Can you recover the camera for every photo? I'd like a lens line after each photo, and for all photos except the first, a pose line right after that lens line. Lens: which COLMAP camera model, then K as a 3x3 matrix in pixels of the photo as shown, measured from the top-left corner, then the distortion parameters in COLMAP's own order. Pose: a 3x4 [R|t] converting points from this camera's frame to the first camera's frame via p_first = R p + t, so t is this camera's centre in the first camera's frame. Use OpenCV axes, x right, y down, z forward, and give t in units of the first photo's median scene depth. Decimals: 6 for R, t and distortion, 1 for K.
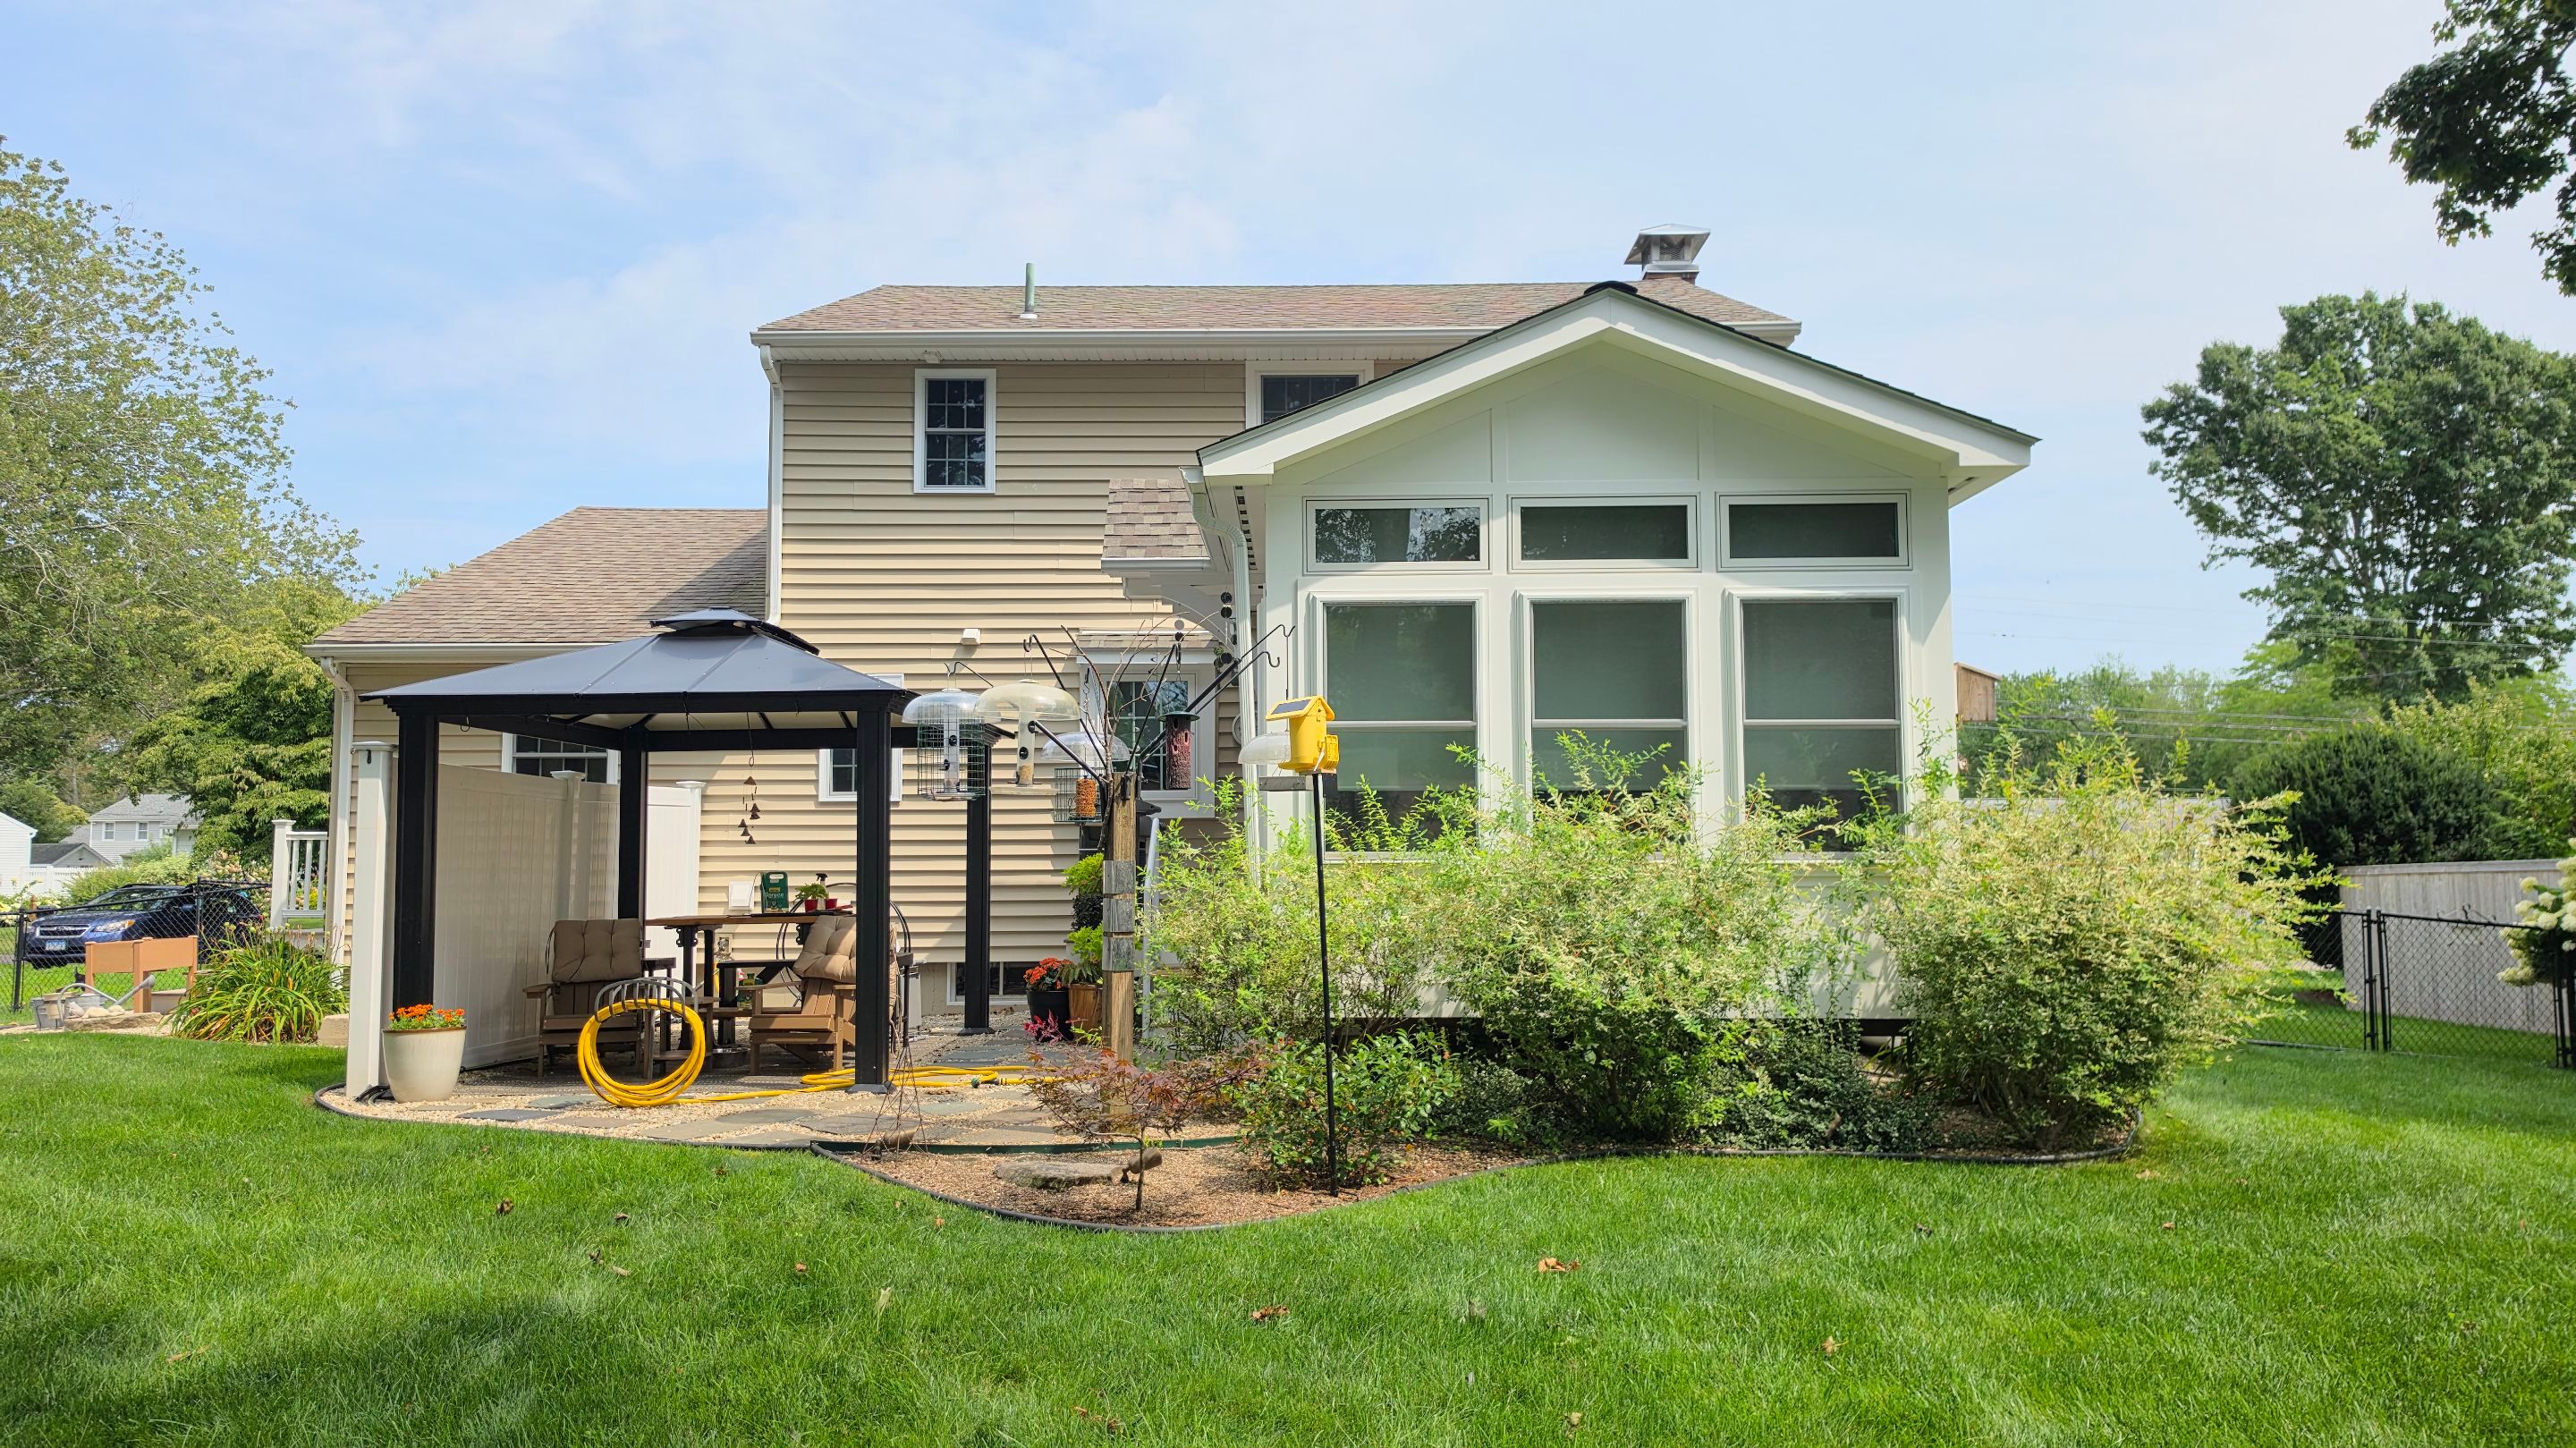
lens RADIAL K [[1778.1, 0, 1289.7], [0, 1778.1, 724.5], [0, 0, 1]] dist [0.070504, -0.075081]
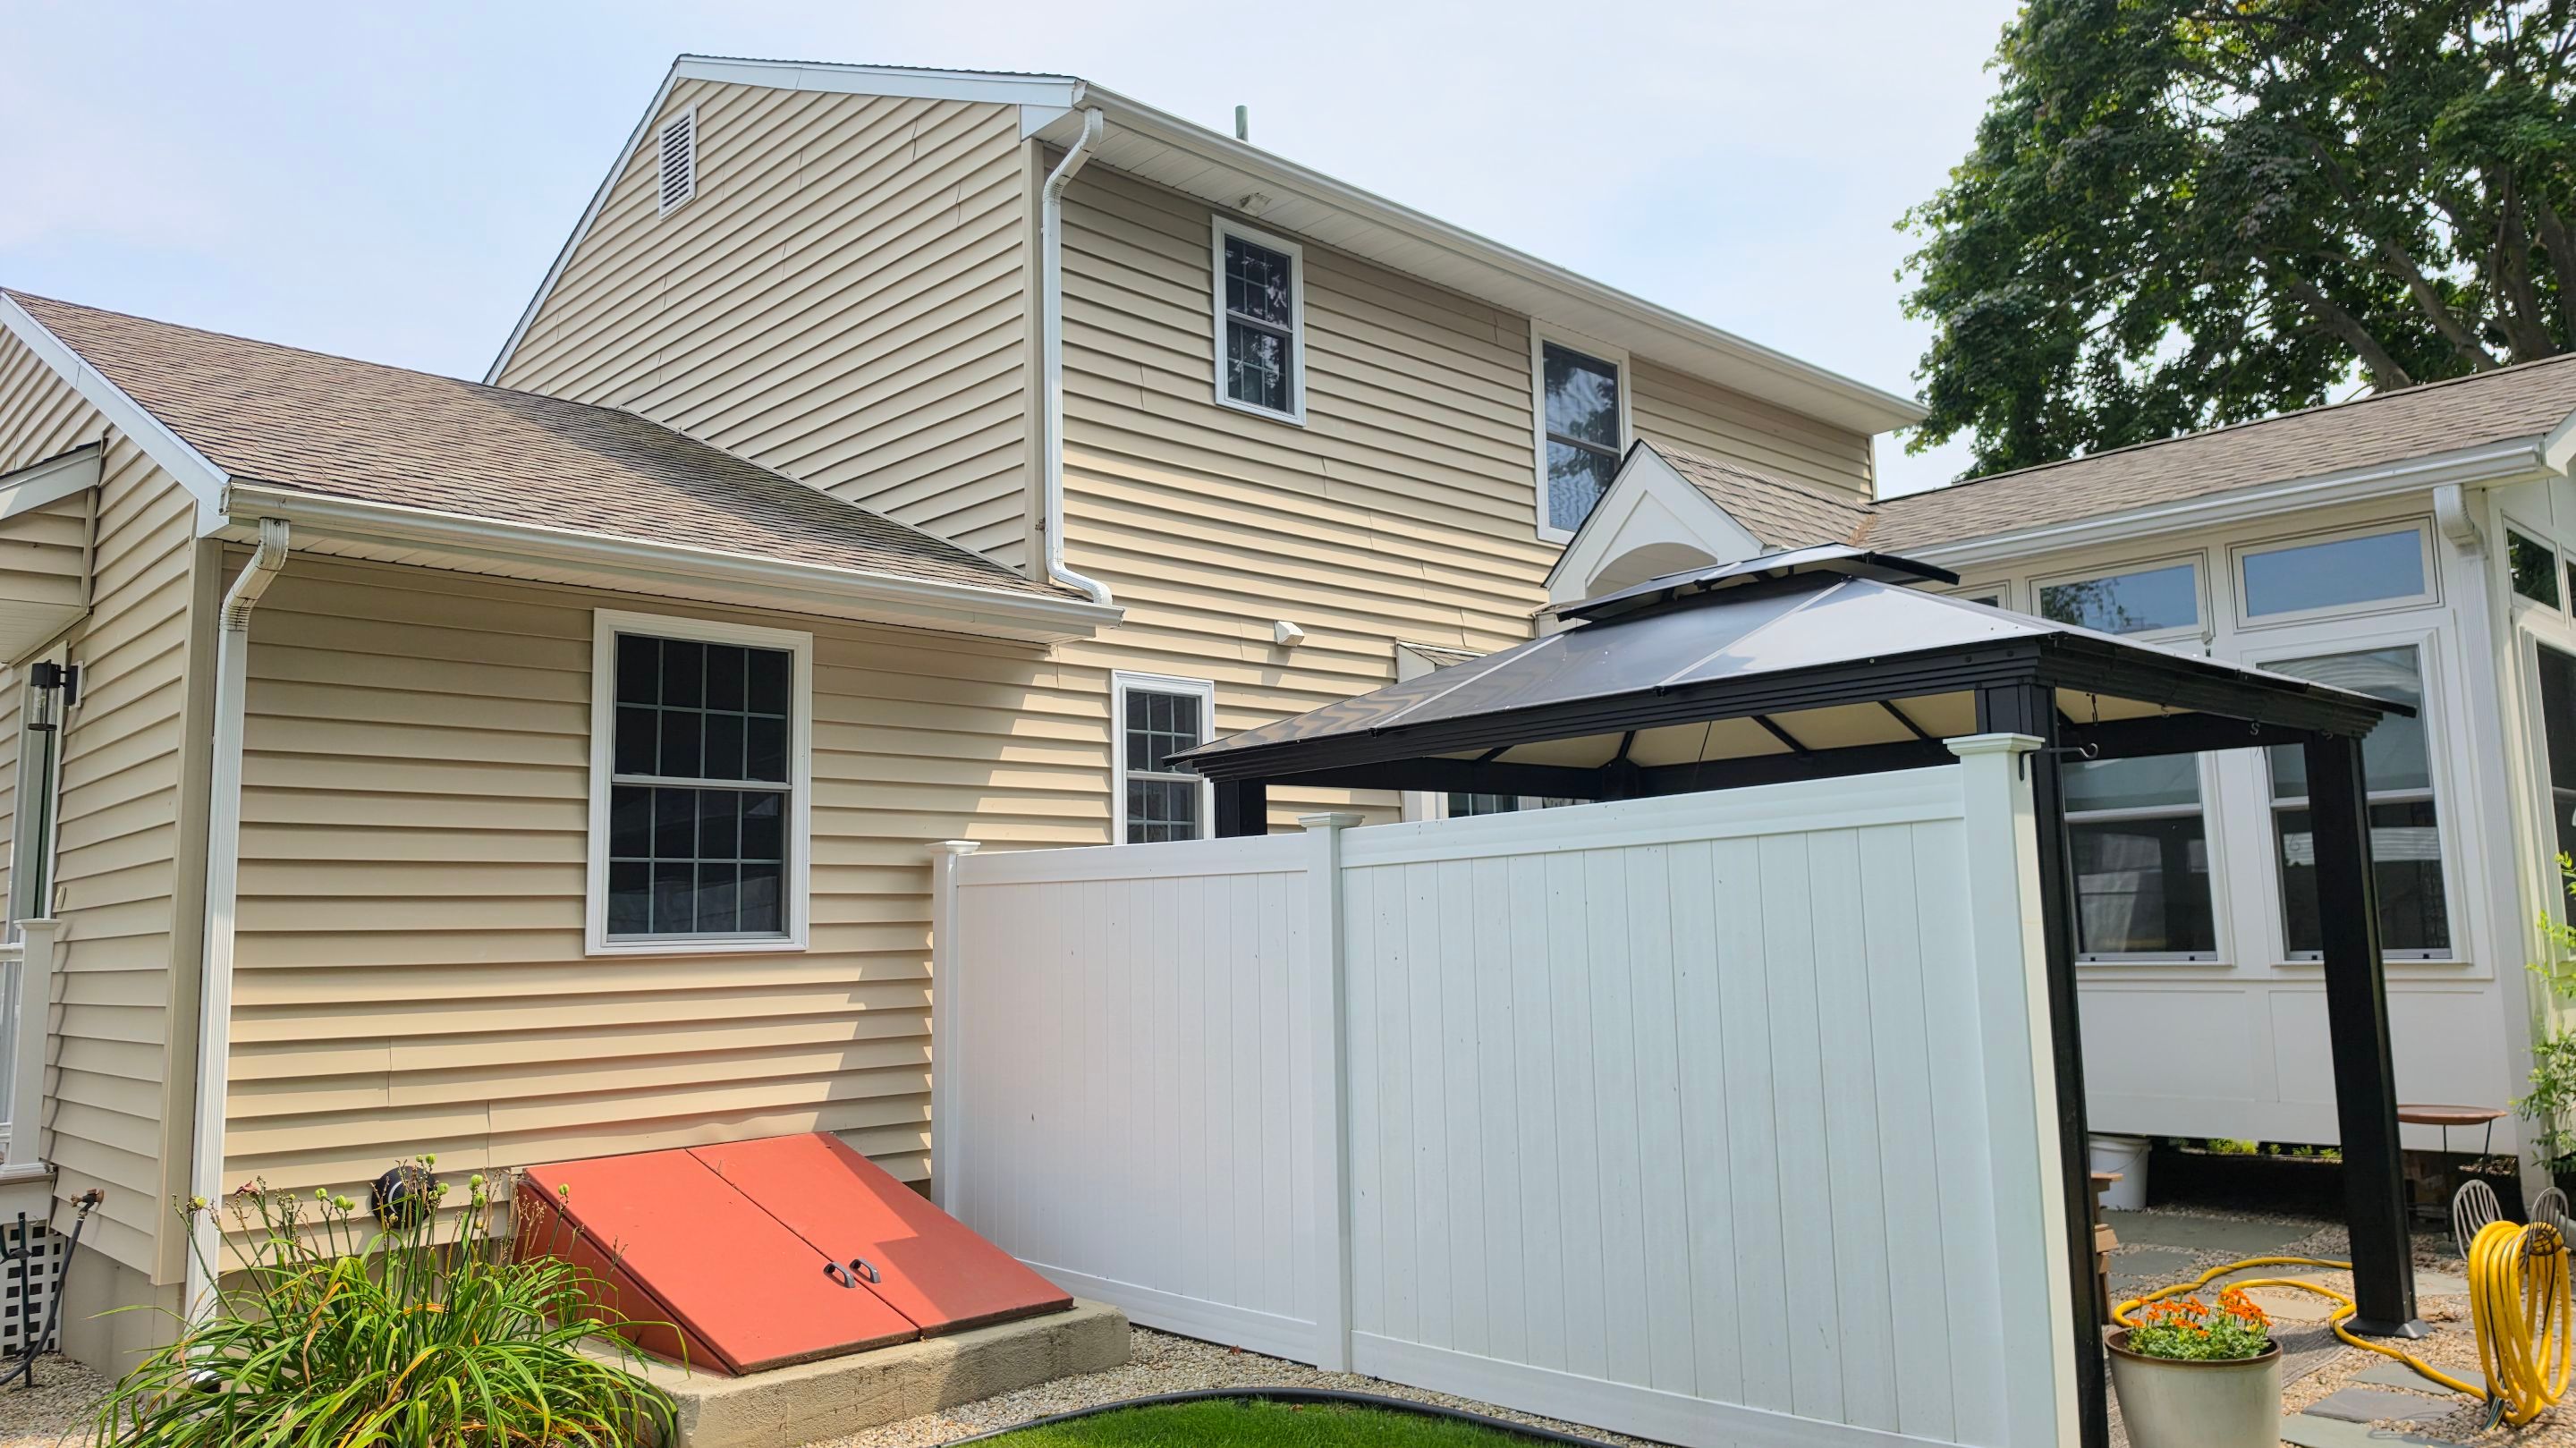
lens RADIAL K [[1778.1, 0, 1305.9], [0, 1778.1, 718.1], [0, 0, 1]] dist [0.070504, -0.075081]
pose [[0.726003, 0.067911, 0.684330, -0.620052], [-0.028631, 0.997234, -0.068588, 0.027244], [-0.687096, 0.030202, 0.725939, 0.511252]]
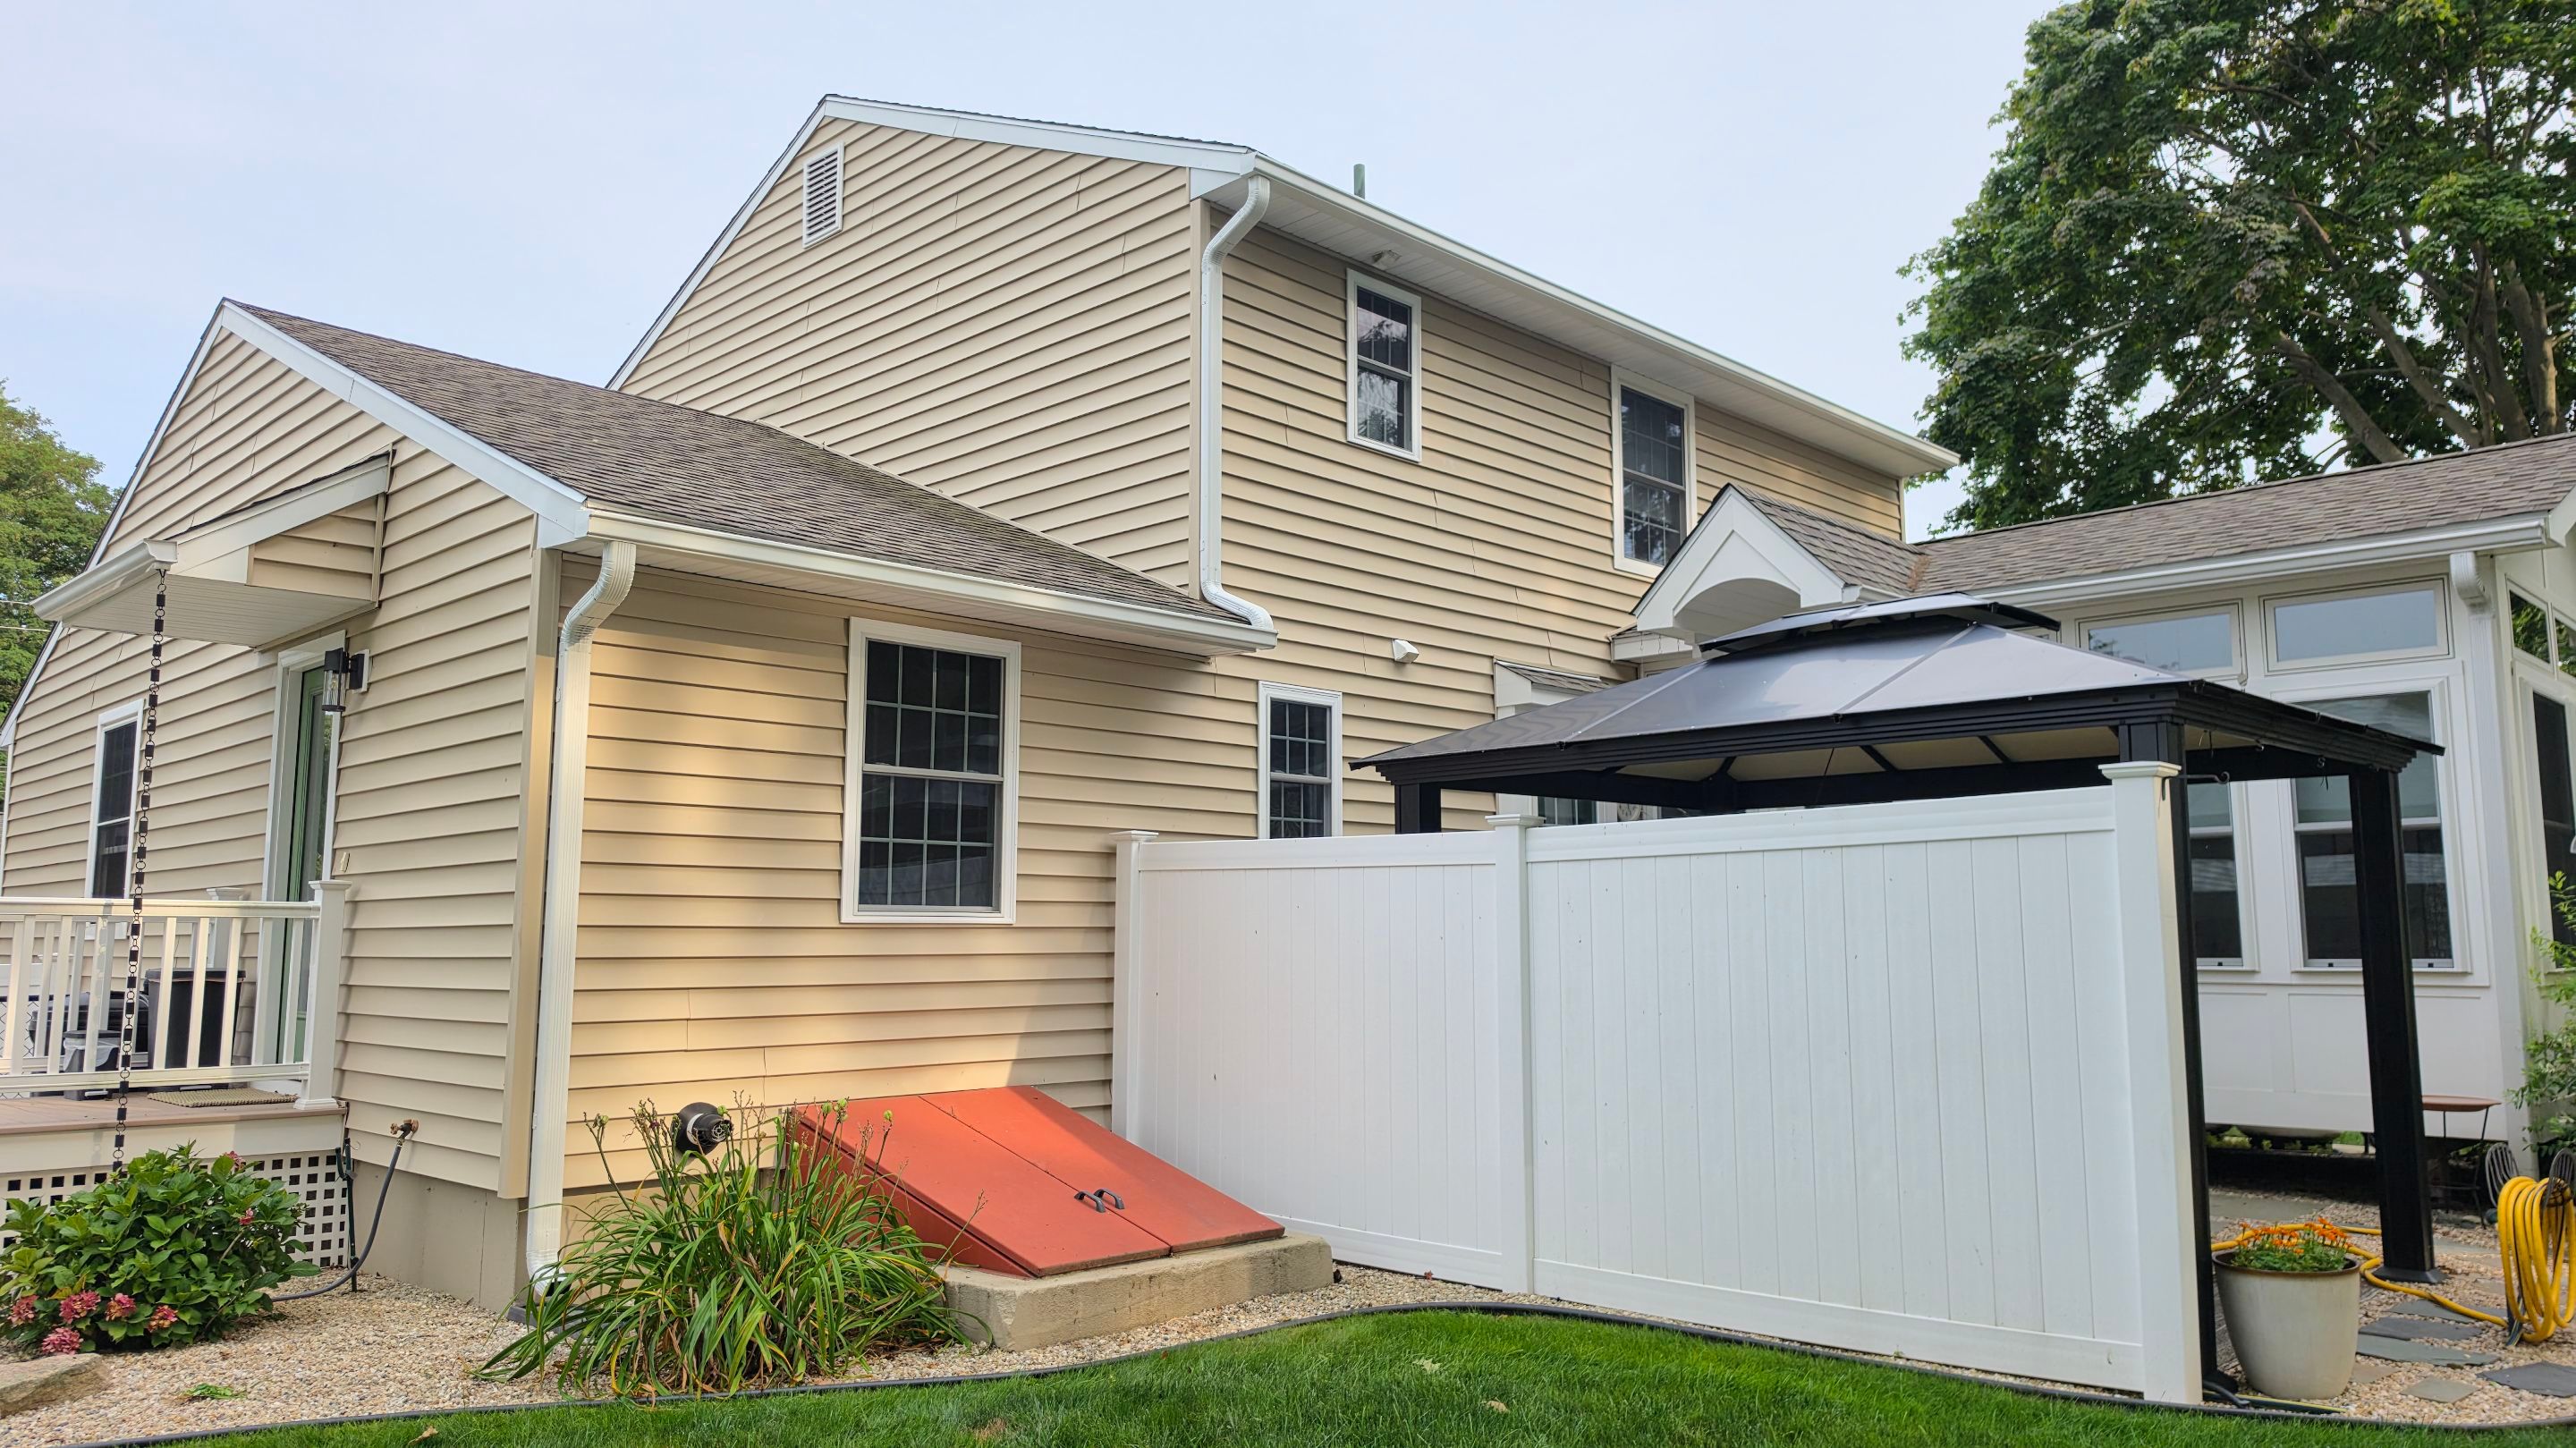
lens RADIAL K [[1778.1, 0, 1295.4], [0, 1778.1, 727.5], [0, 0, 1]] dist [0.070504, -0.075081]
pose [[0.707489, 0.085447, 0.701539, -0.712609], [-0.053668, 0.996293, -0.067225, 0.032989], [-0.704683, 0.009911, 0.709453, 0.511086]]
